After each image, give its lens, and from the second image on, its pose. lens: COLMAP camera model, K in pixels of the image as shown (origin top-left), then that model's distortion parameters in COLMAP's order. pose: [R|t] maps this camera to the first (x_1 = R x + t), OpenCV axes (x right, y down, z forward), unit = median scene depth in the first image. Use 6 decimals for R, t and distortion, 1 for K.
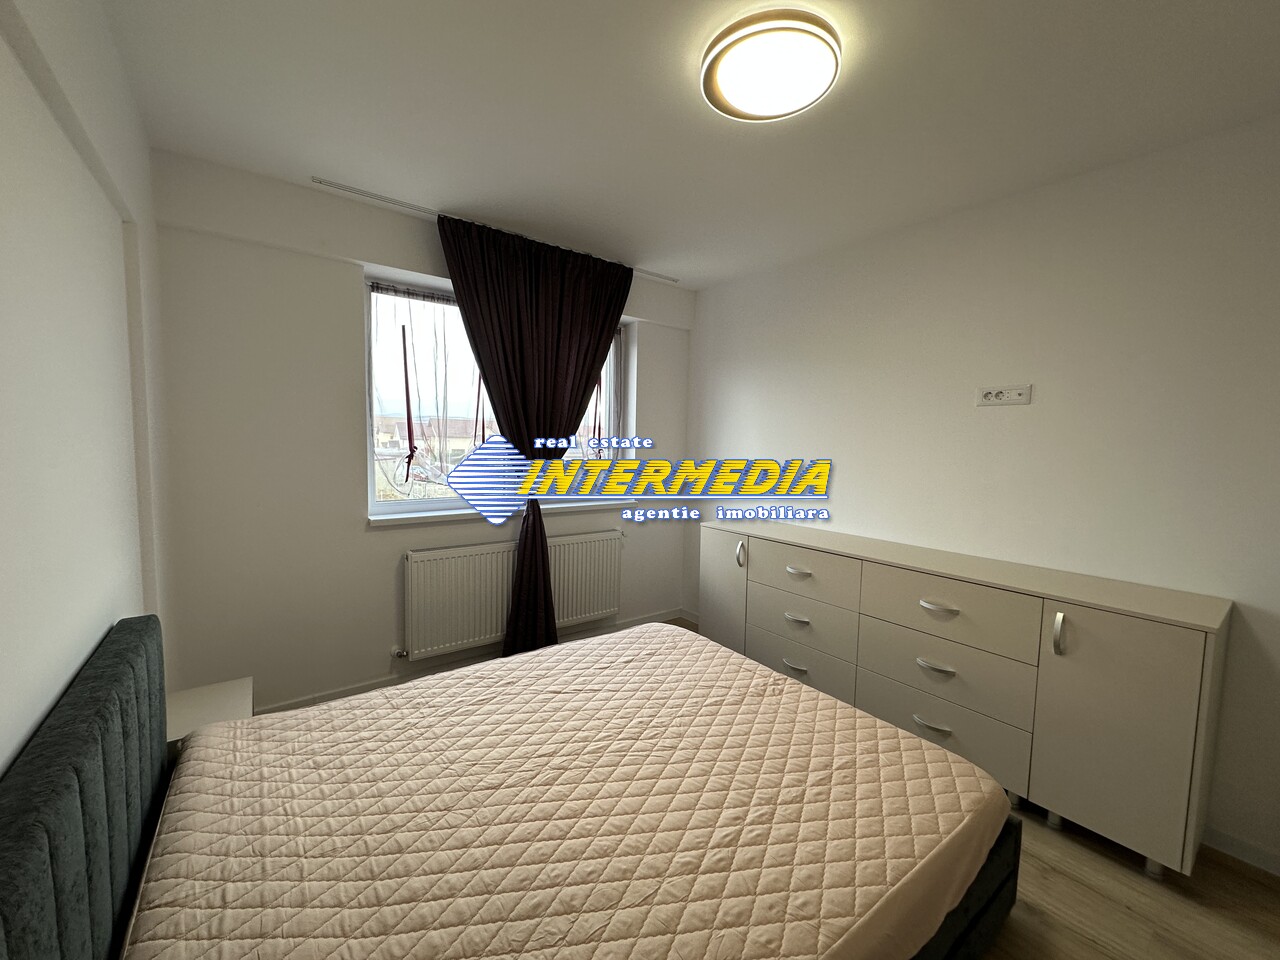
lens RADIAL K [[513.5, 0, 642.5], [0, 513.5, 476.1], [0, 0, 1]] dist [-0.004688, -0.000172]
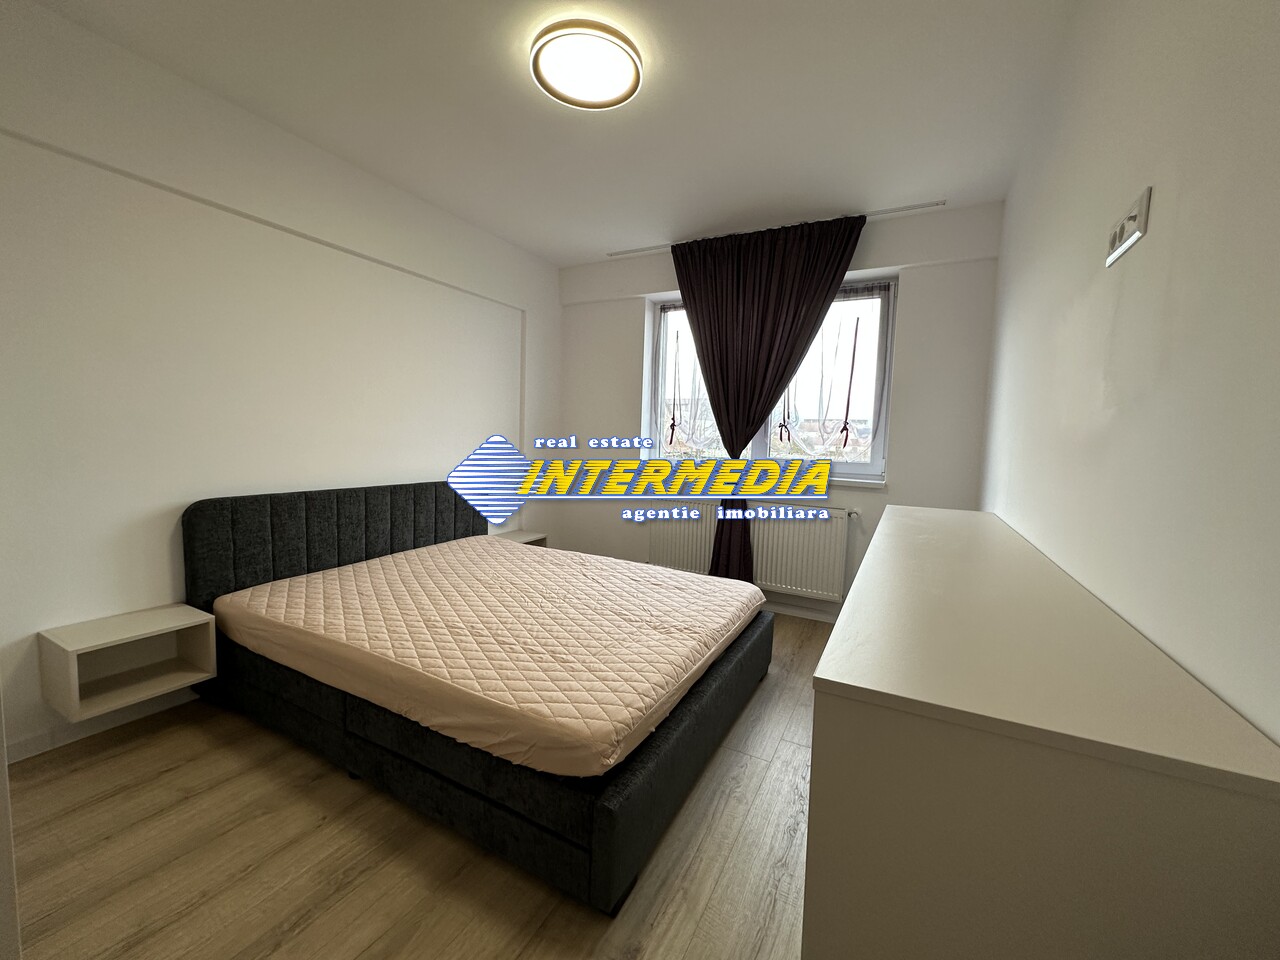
lens RADIAL K [[508.0, 0, 639.8], [0, 508.0, 485.8], [0, 0, 1]] dist [0.003609, 0.000081]
pose [[0.417632, 0.083212, -0.904798, 0.935227], [-0.078793, 0.995363, 0.055172, 0.065050], [0.905193, 0.048250, 0.422252, 0.421707]]
